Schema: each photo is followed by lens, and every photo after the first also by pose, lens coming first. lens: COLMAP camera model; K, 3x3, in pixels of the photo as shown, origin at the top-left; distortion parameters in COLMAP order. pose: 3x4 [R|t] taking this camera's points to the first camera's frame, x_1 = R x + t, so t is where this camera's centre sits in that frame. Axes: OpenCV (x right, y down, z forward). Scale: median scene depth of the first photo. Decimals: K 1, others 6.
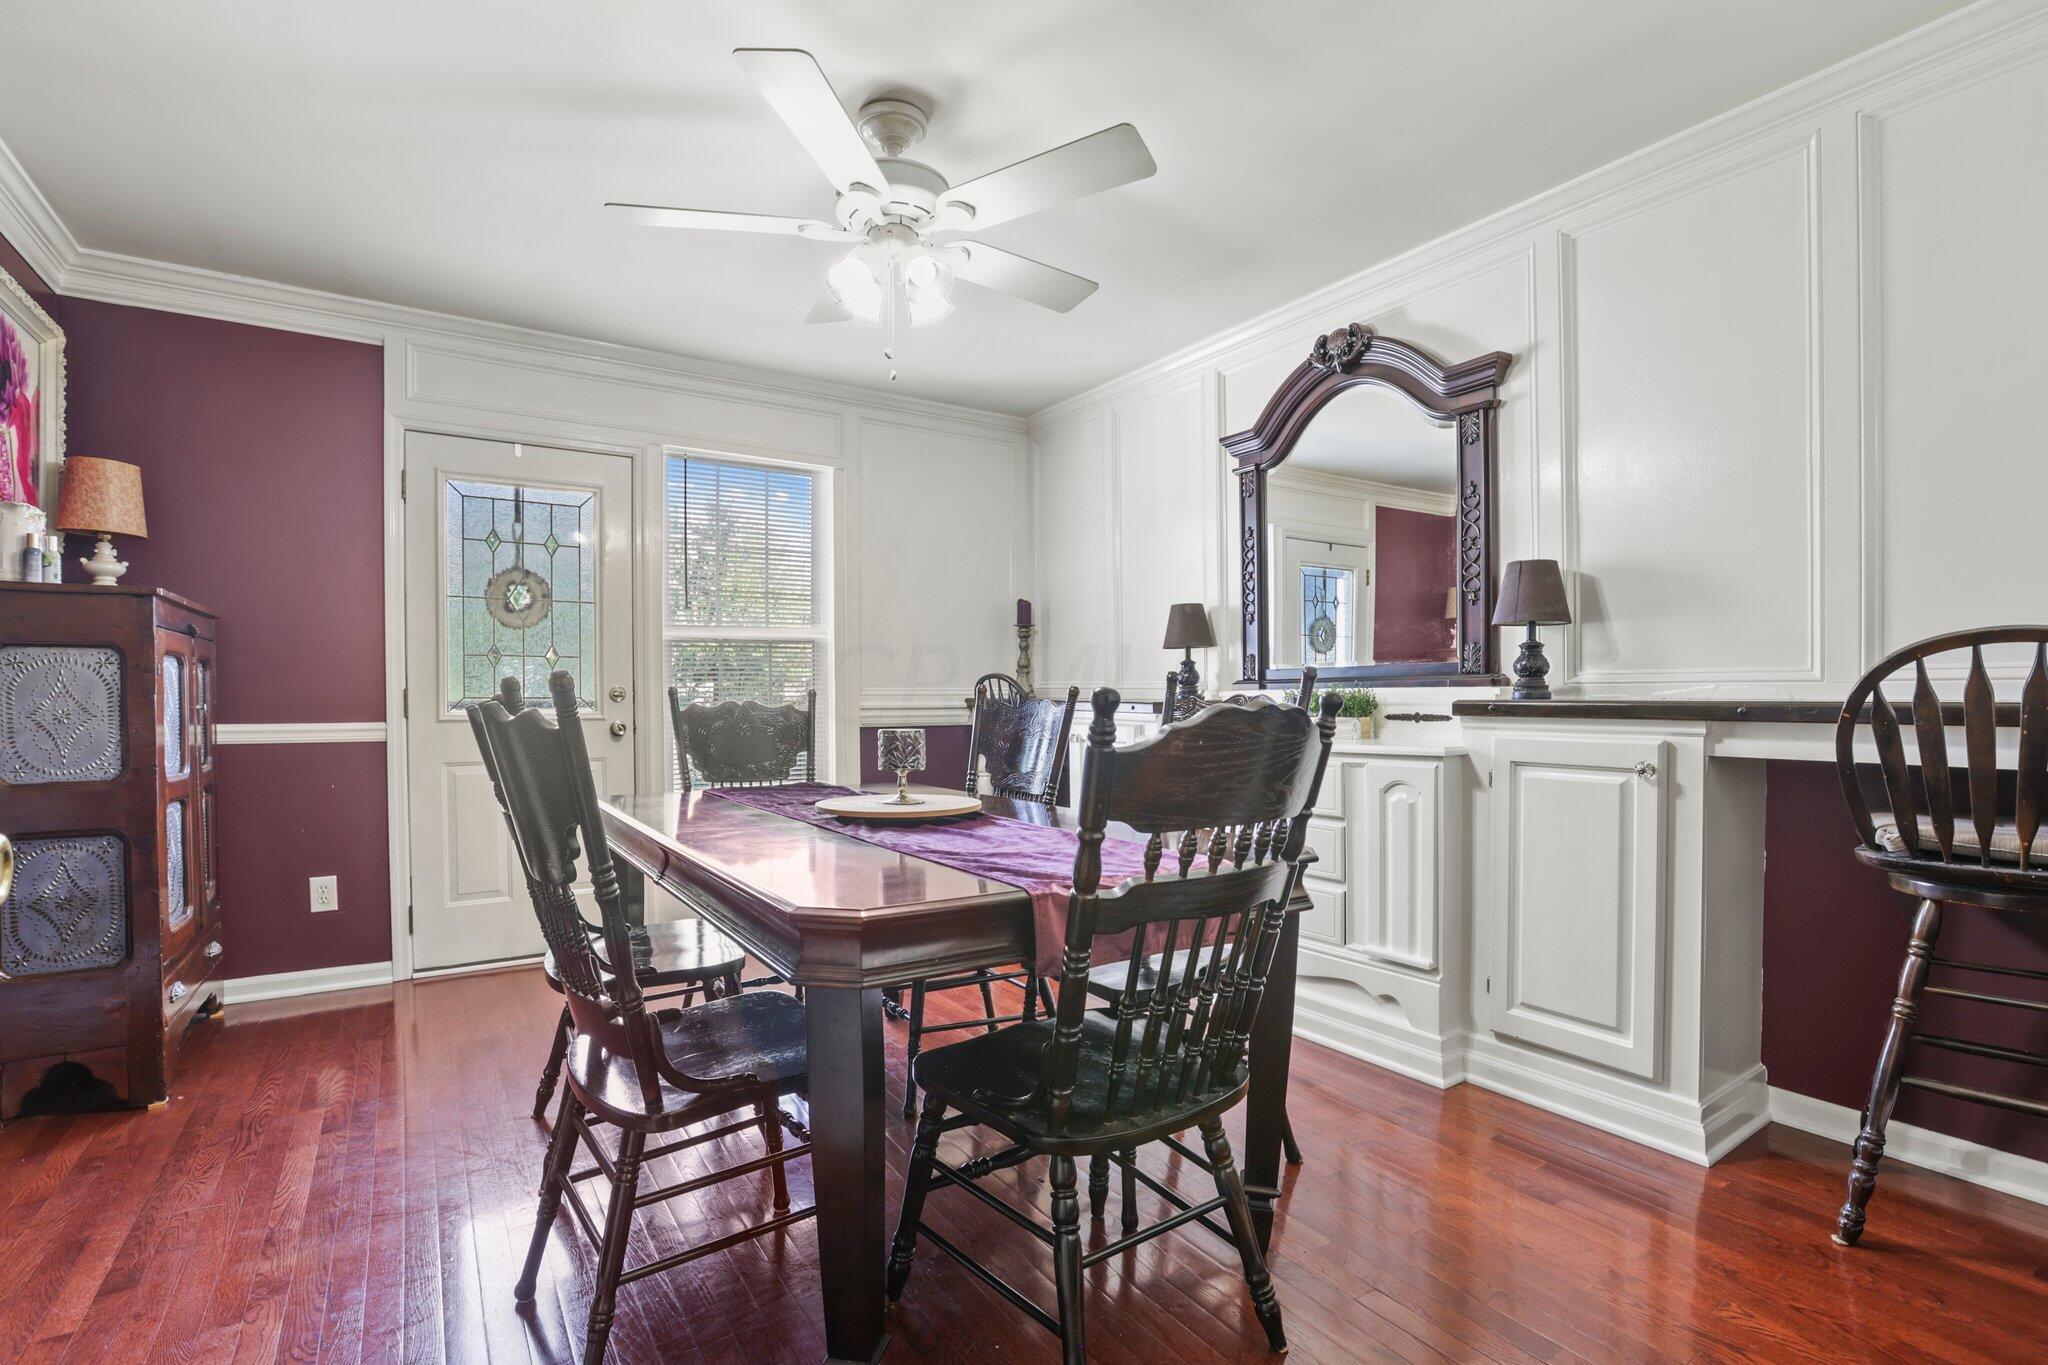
lens RADIAL K [[945.9, 0, 1028.6], [0, 945.9, 697.4], [0, 0, 1]] dist [-0.065231, 0.017860]
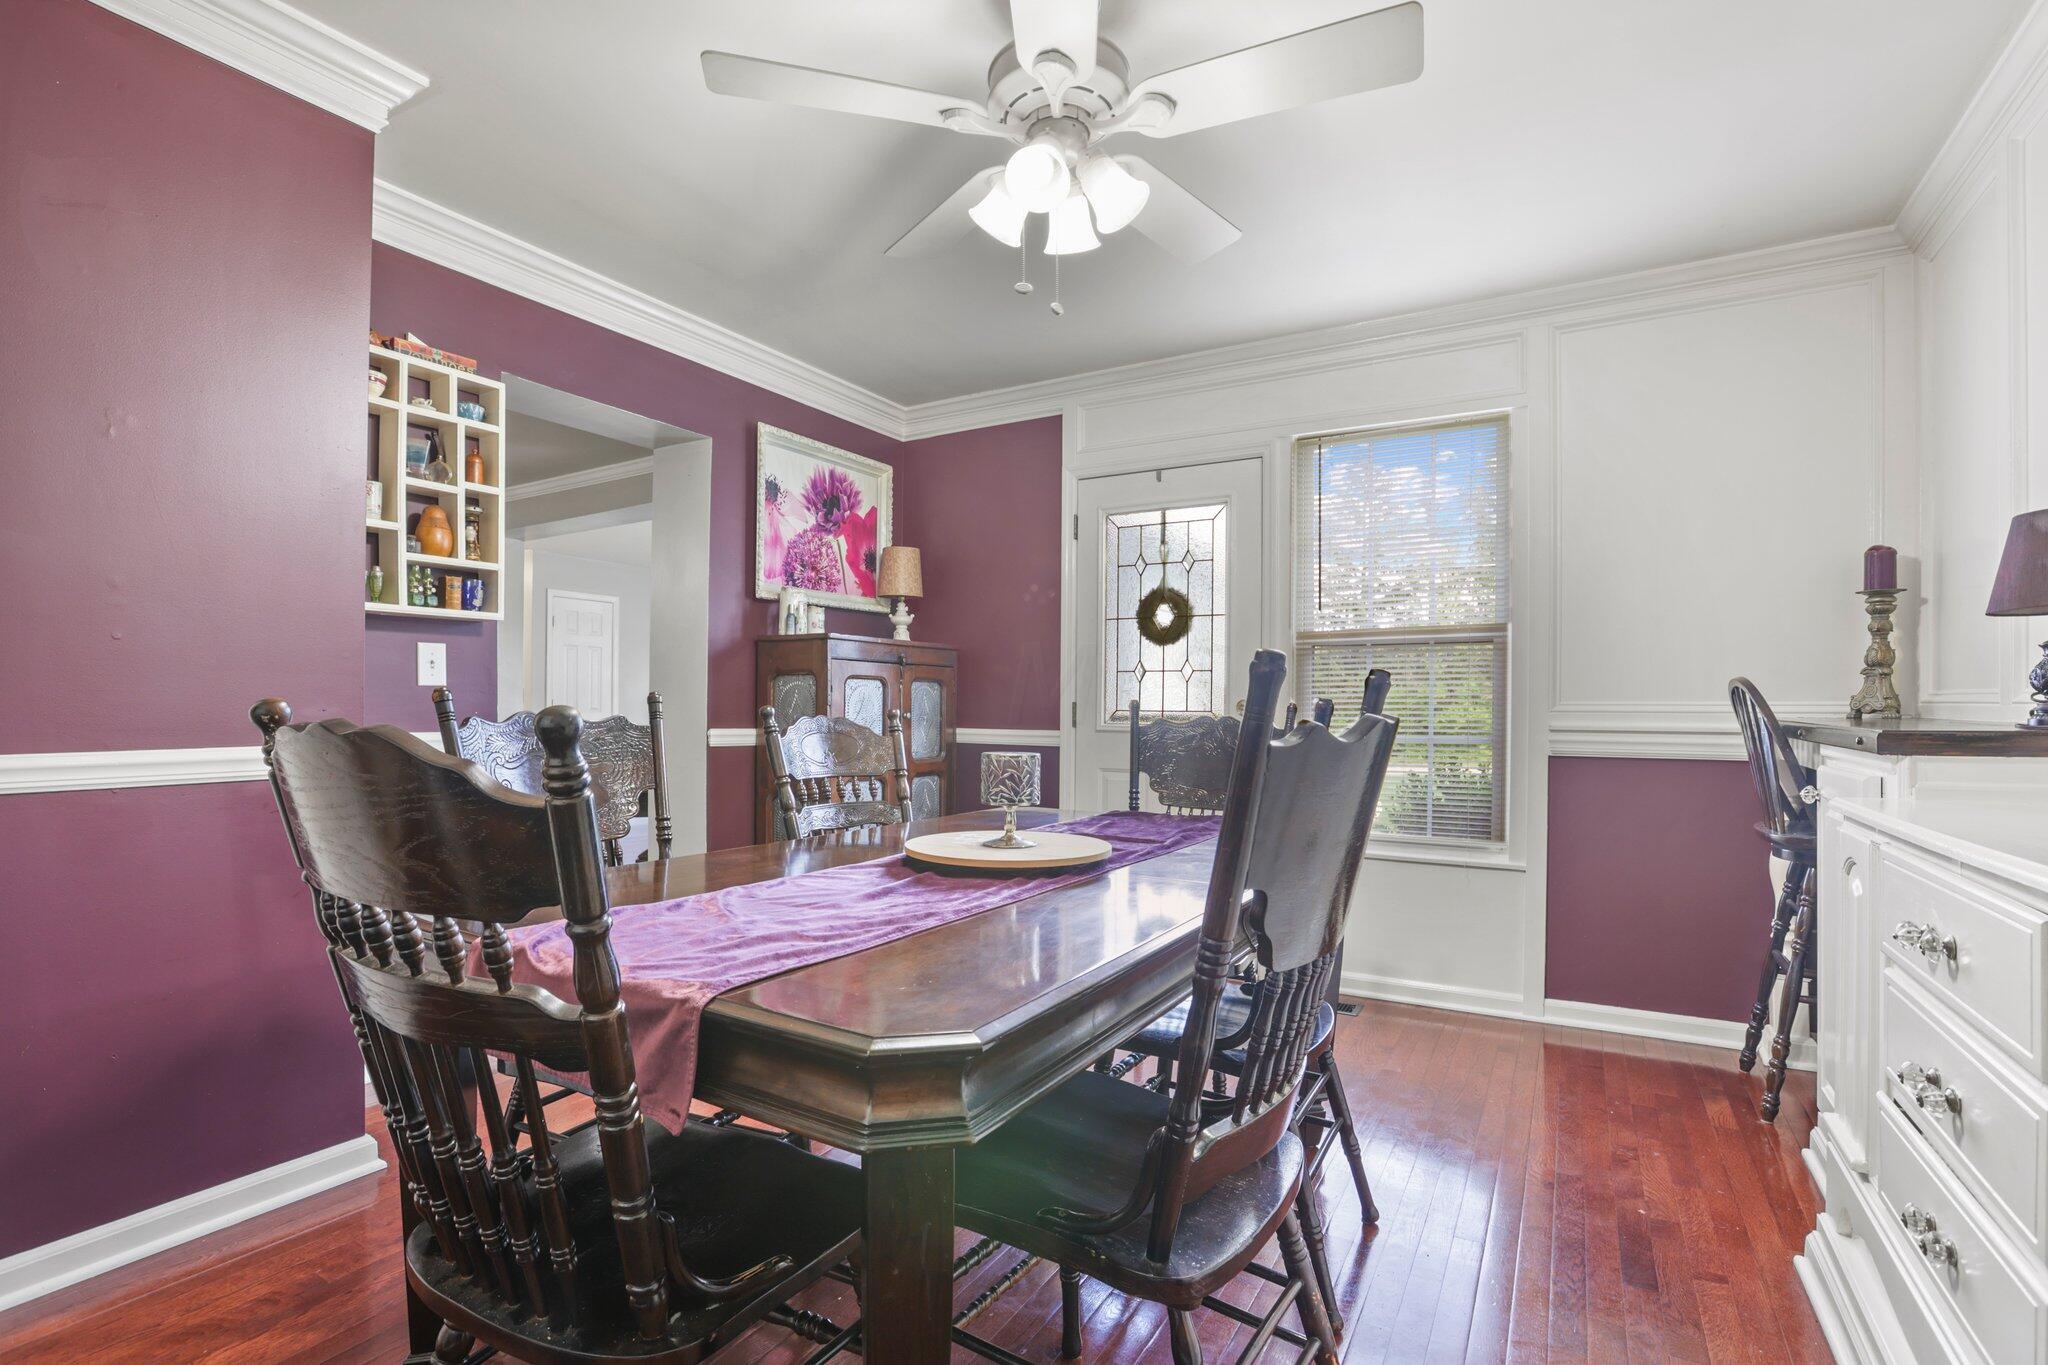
lens RADIAL K [[945.9, 0, 1028.6], [0, 945.9, 697.4], [0, 0, 1]] dist [-0.065231, 0.017860]
pose [[0.423092, -0.005351, -0.906071, 0.356533], [-0.010292, 0.999890, -0.010711, -0.001833], [0.906028, 0.013857, 0.422990, 0.410338]]
